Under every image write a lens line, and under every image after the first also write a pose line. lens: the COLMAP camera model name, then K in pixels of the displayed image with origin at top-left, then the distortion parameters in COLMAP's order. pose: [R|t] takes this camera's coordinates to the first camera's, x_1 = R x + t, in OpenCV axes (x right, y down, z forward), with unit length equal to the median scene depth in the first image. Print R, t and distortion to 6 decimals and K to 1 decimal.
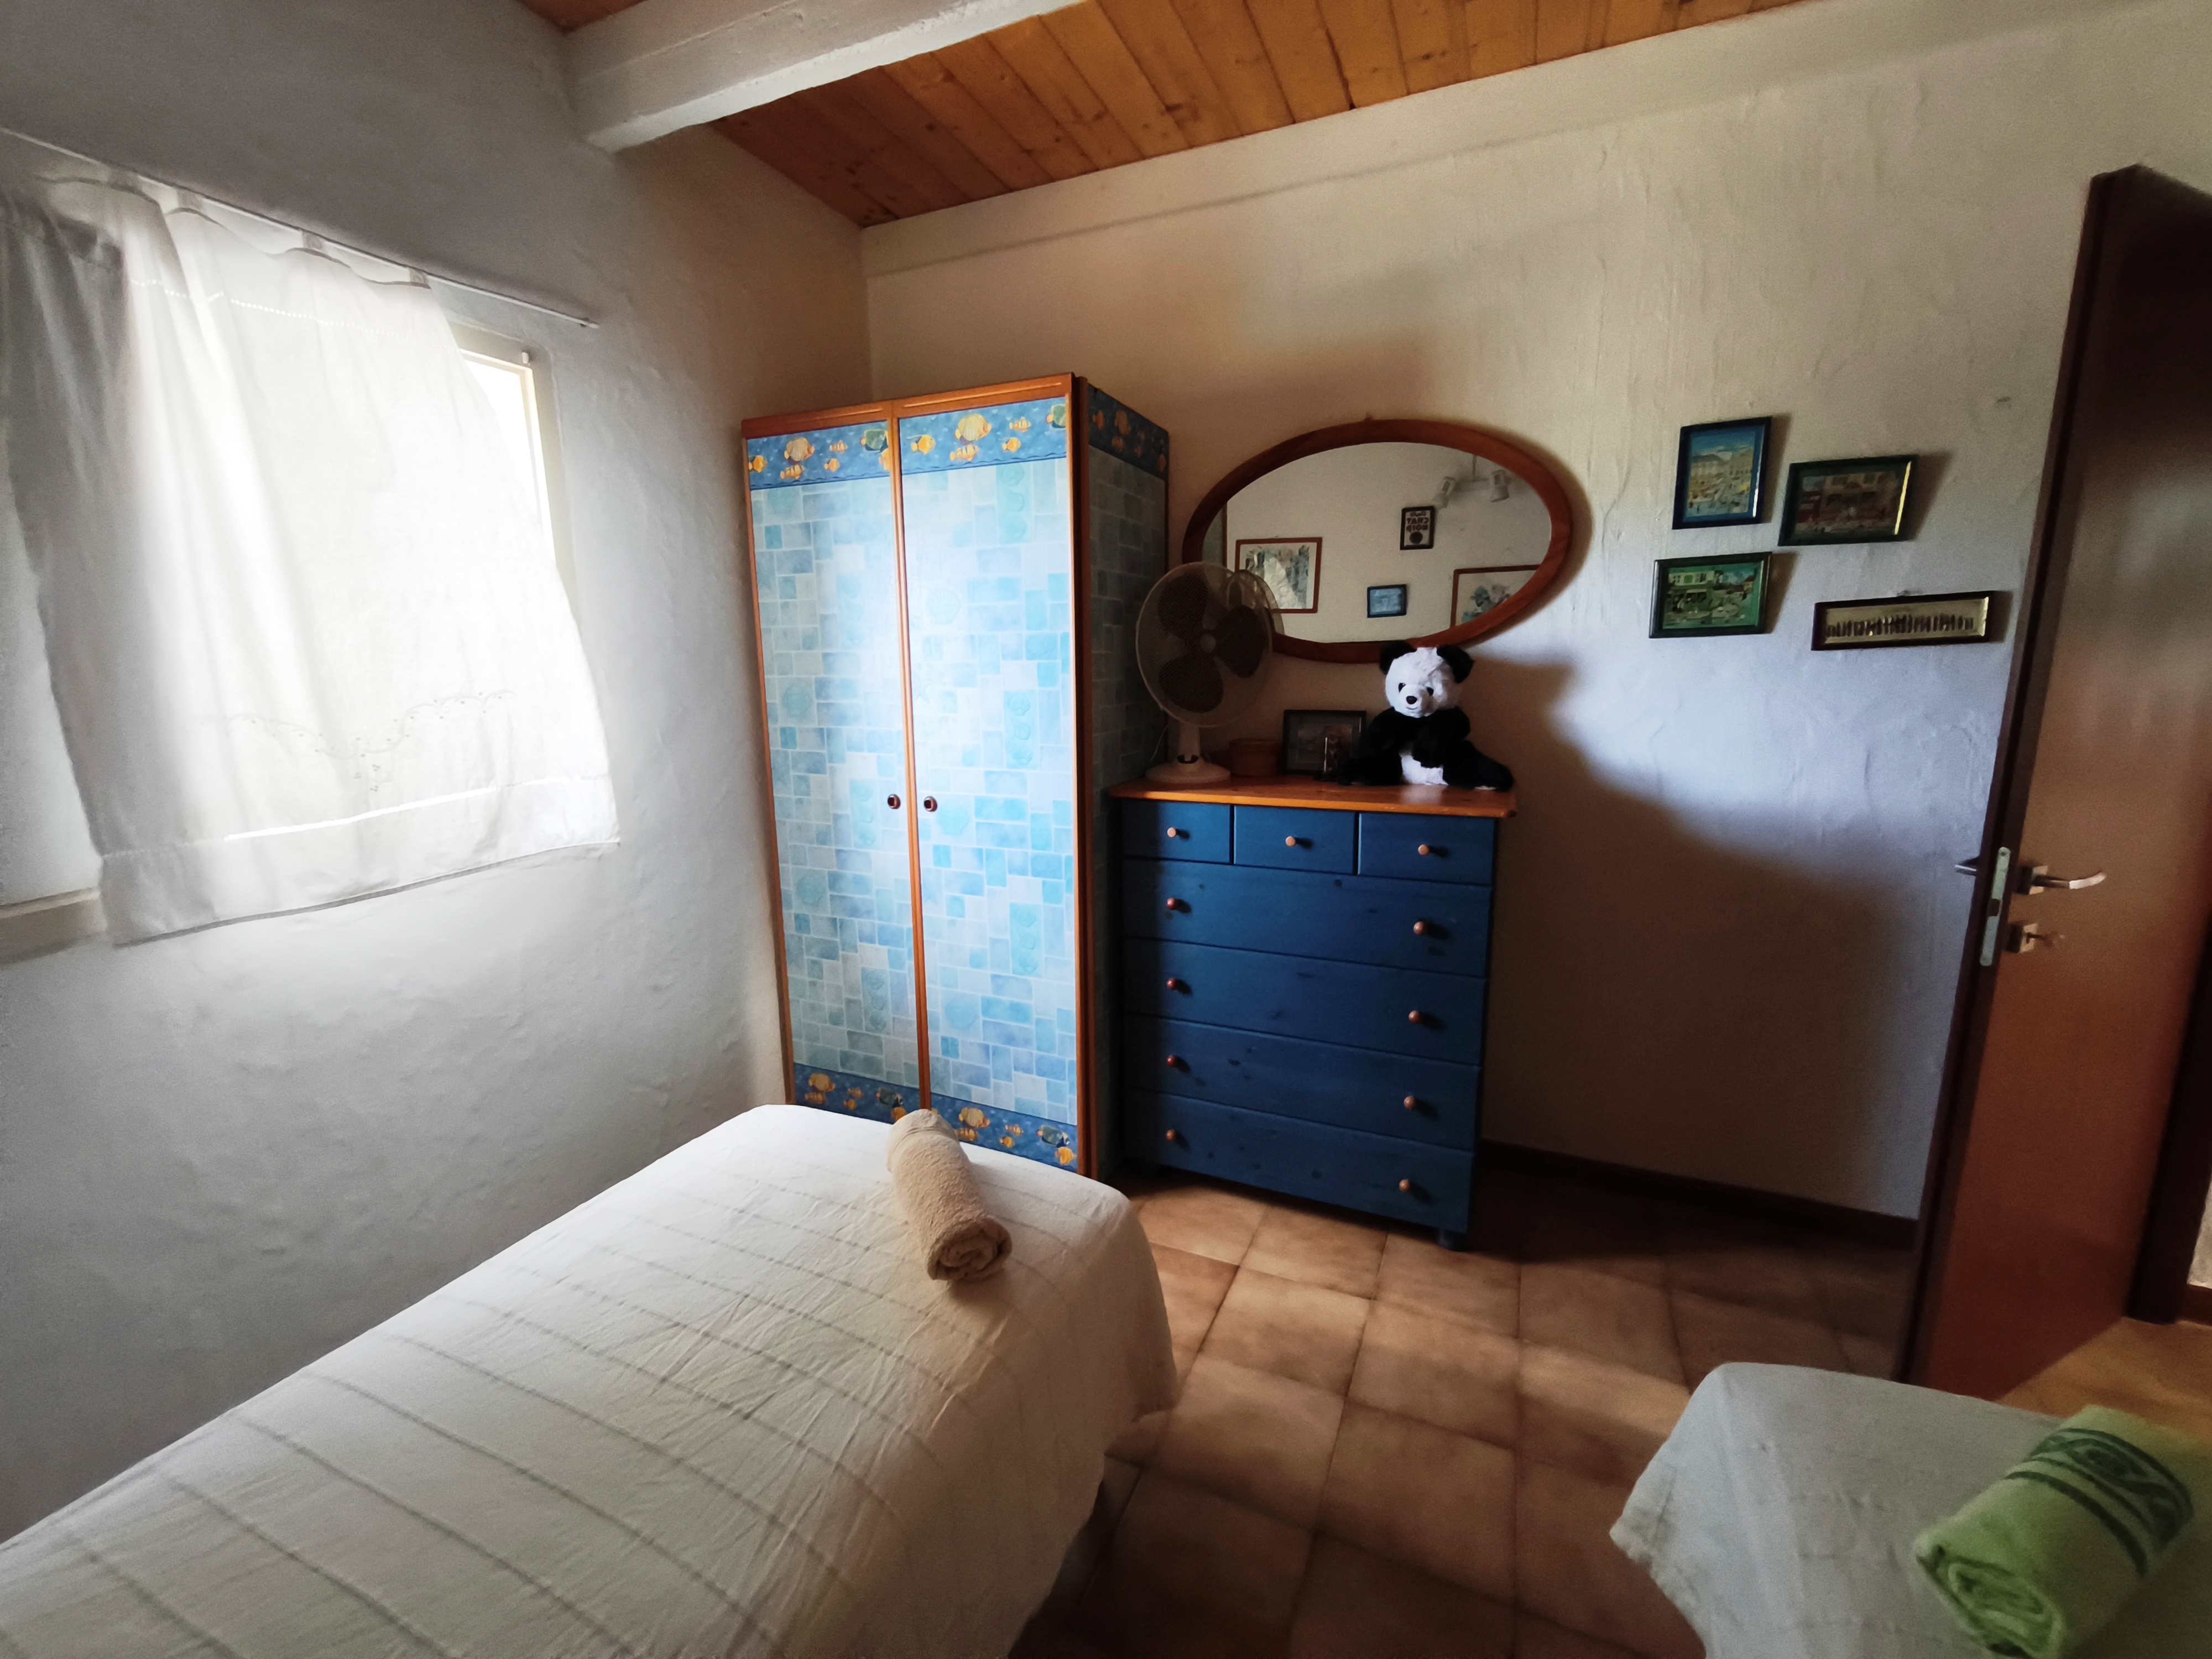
lens RADIAL K [[910.6, 0, 1106.0], [0, 910.6, 829.5], [0, 0, 1]] dist [0.001461, -0.005622]
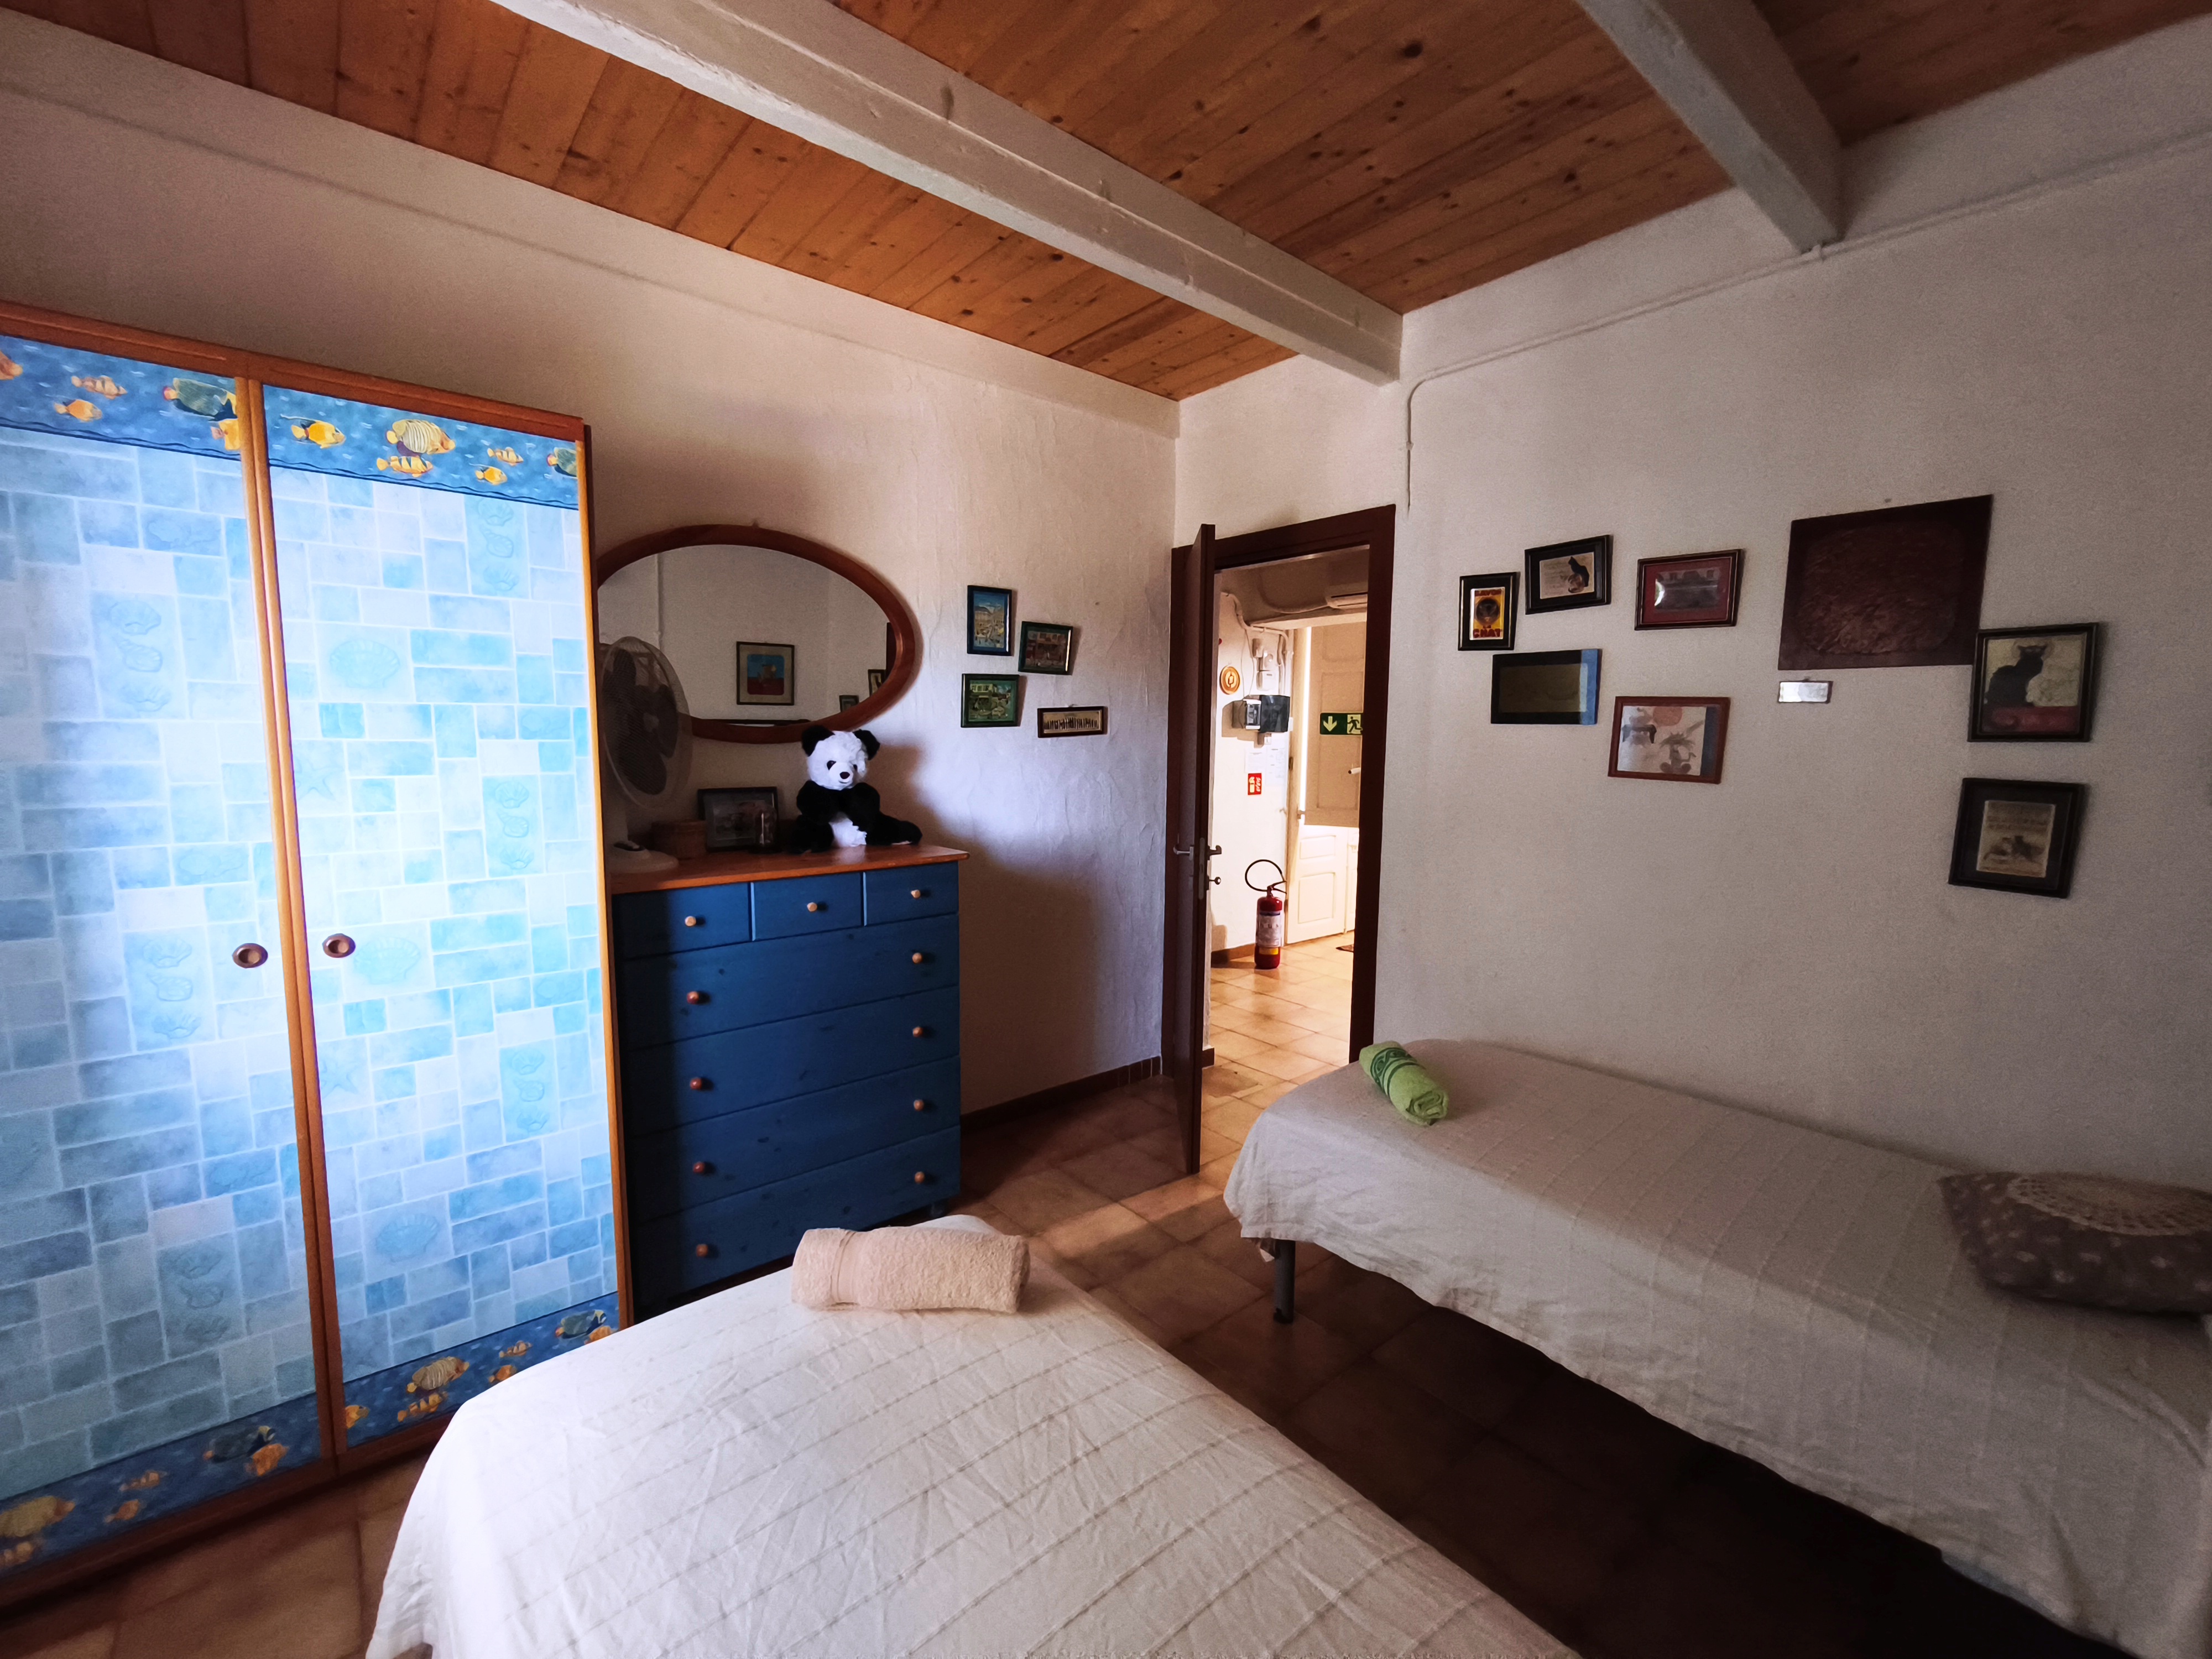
lens RADIAL K [[932.4, 0, 1074.4], [0, 932.4, 839.1], [0, 0, 1]] dist [0.002079, 0.000129]
pose [[0.447327, -0.087475, 0.890082, -0.602068], [0.152988, 0.988021, 0.020213, -0.039417], [-0.881188, 0.127130, 0.455352, 0.197401]]
